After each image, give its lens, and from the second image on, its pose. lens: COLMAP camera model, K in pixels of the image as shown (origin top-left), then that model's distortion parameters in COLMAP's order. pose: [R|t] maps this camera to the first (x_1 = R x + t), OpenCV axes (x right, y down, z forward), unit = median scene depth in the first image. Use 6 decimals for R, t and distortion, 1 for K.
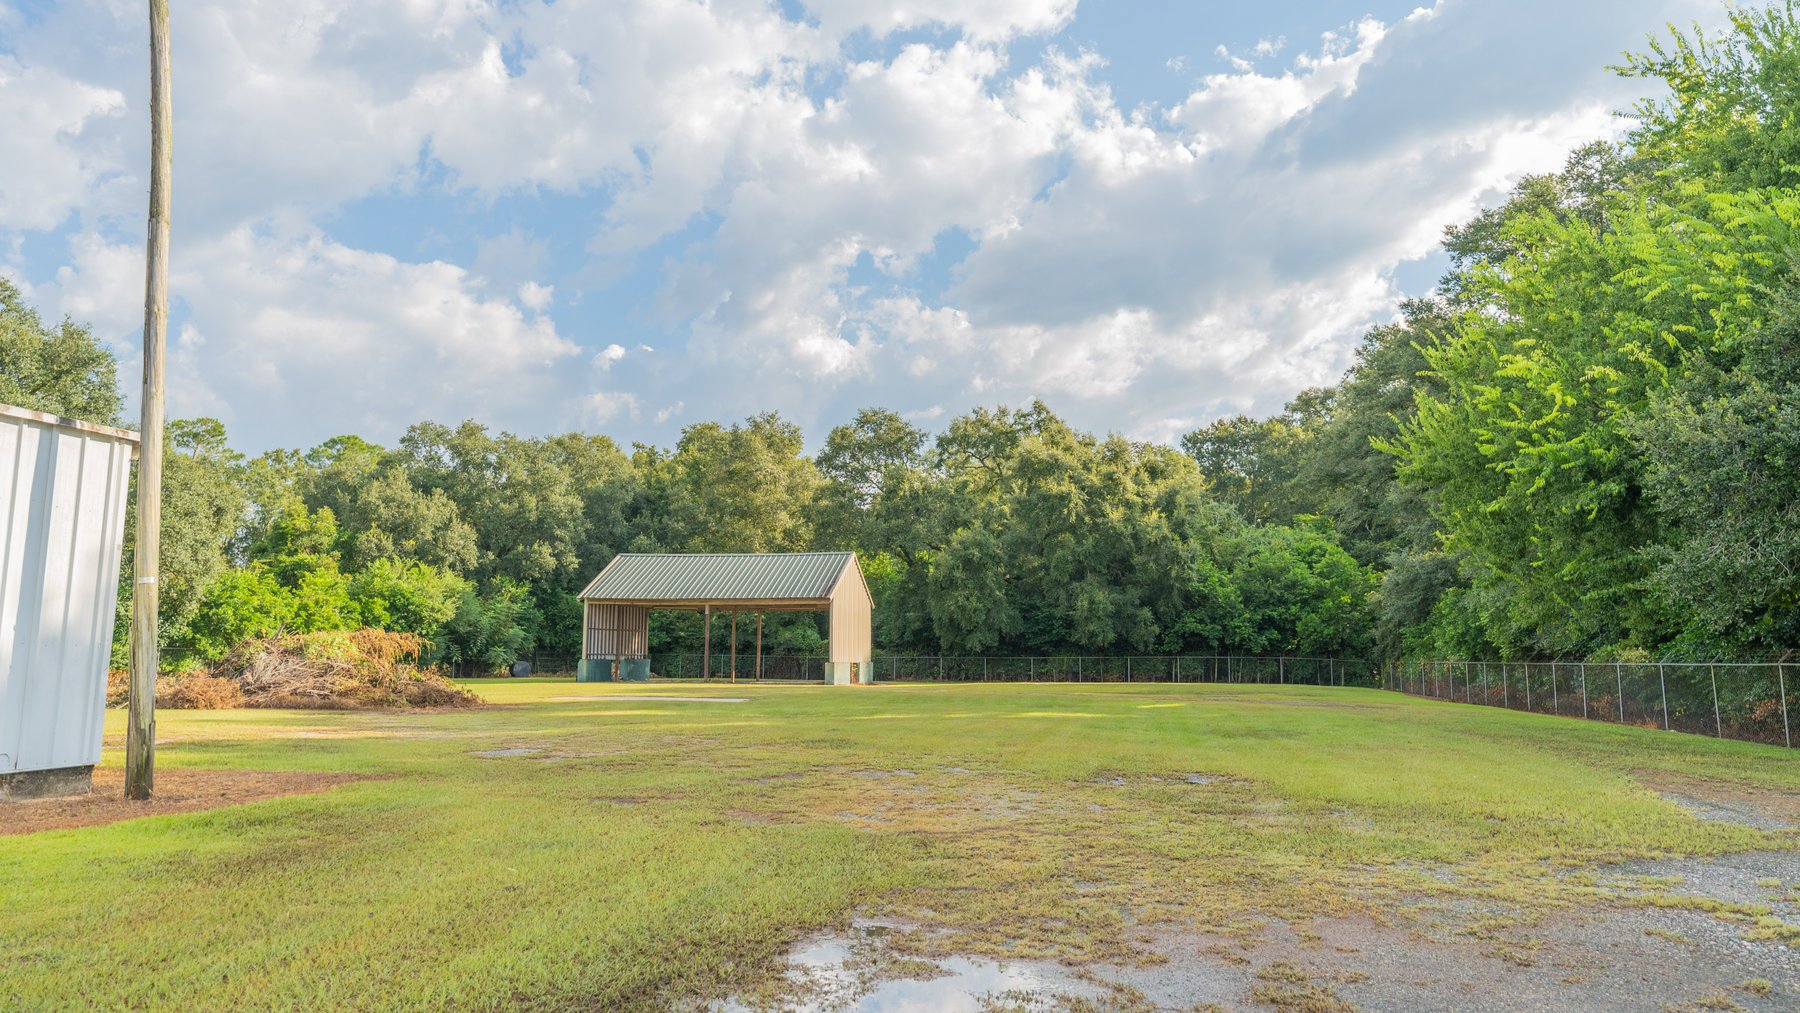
lens RADIAL K [[1225.7, 0, 900.3], [0, 1225.7, 511.5], [0, 0, 1]] dist [0.004943, -0.002252]
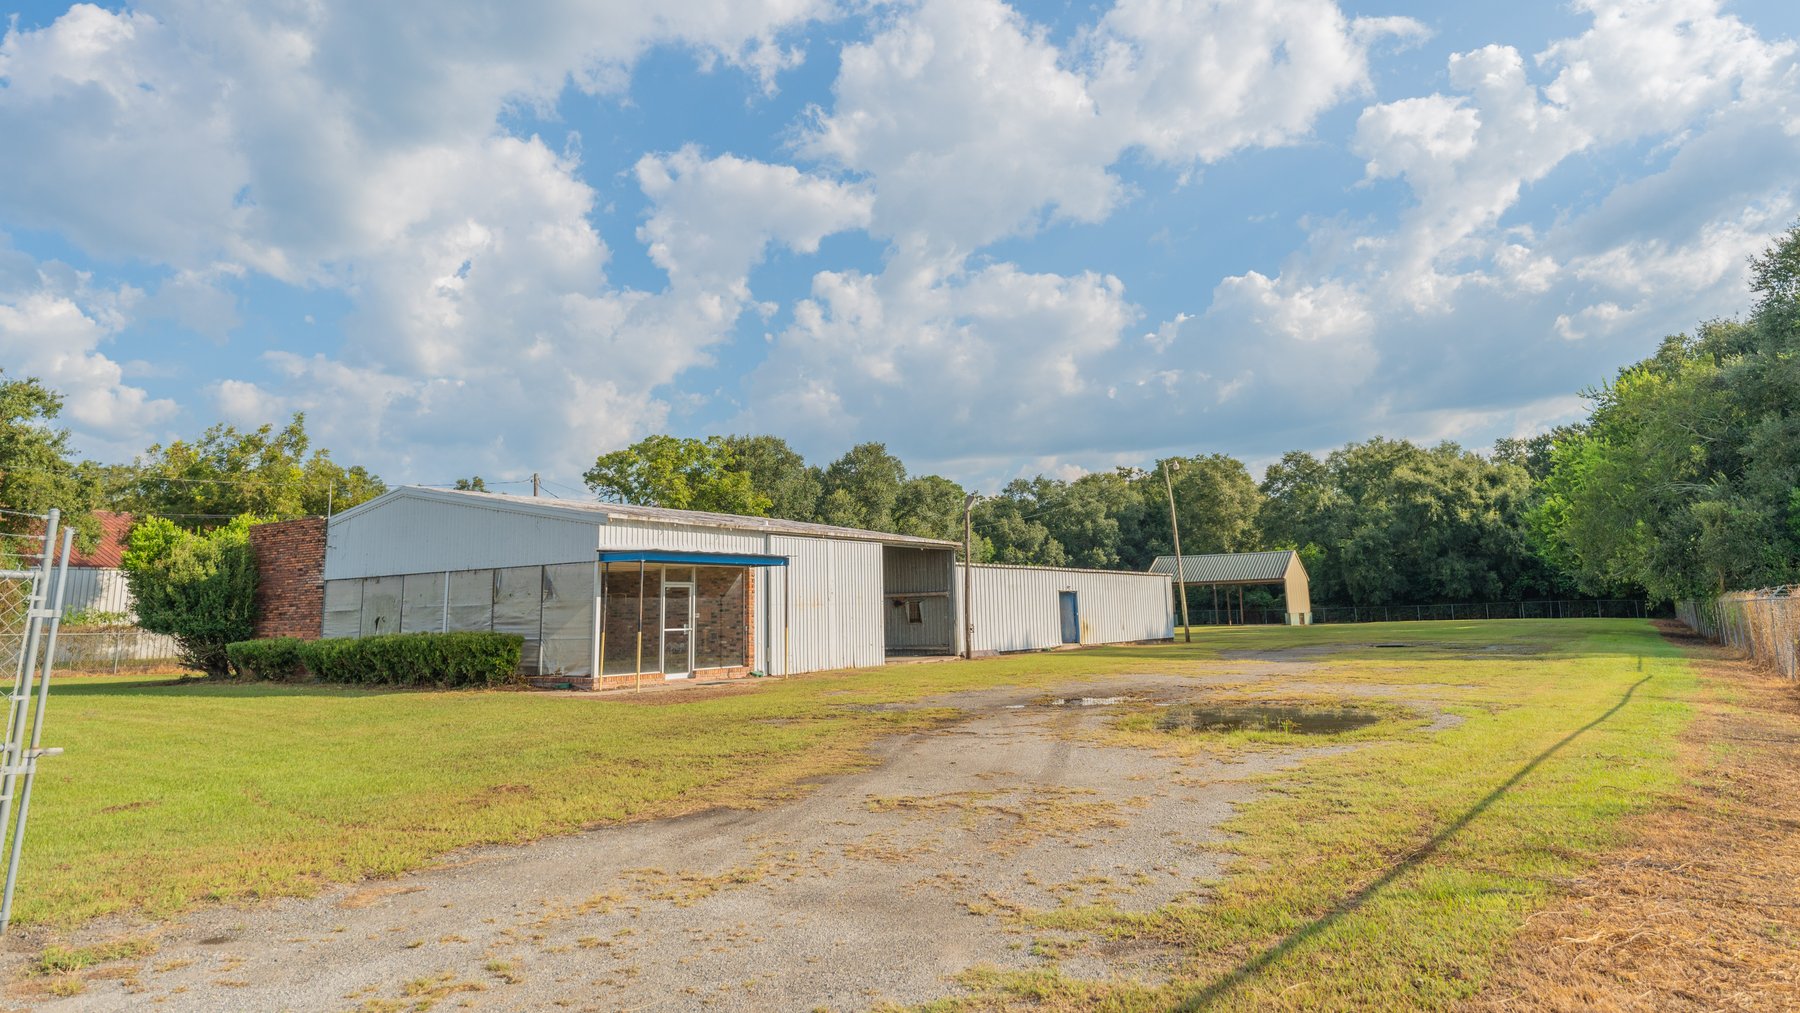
lens RADIAL K [[1082.7, 0, 899.1], [0, 1082.7, 424.4], [0, 0, 1]] dist [-0.000941, -0.001399]
pose [[0.933111, -0.091610, -0.347723, -0.008784], [0.072579, 0.995083, -0.067399, -0.068113], [0.352188, 0.037654, 0.935172, -0.547565]]
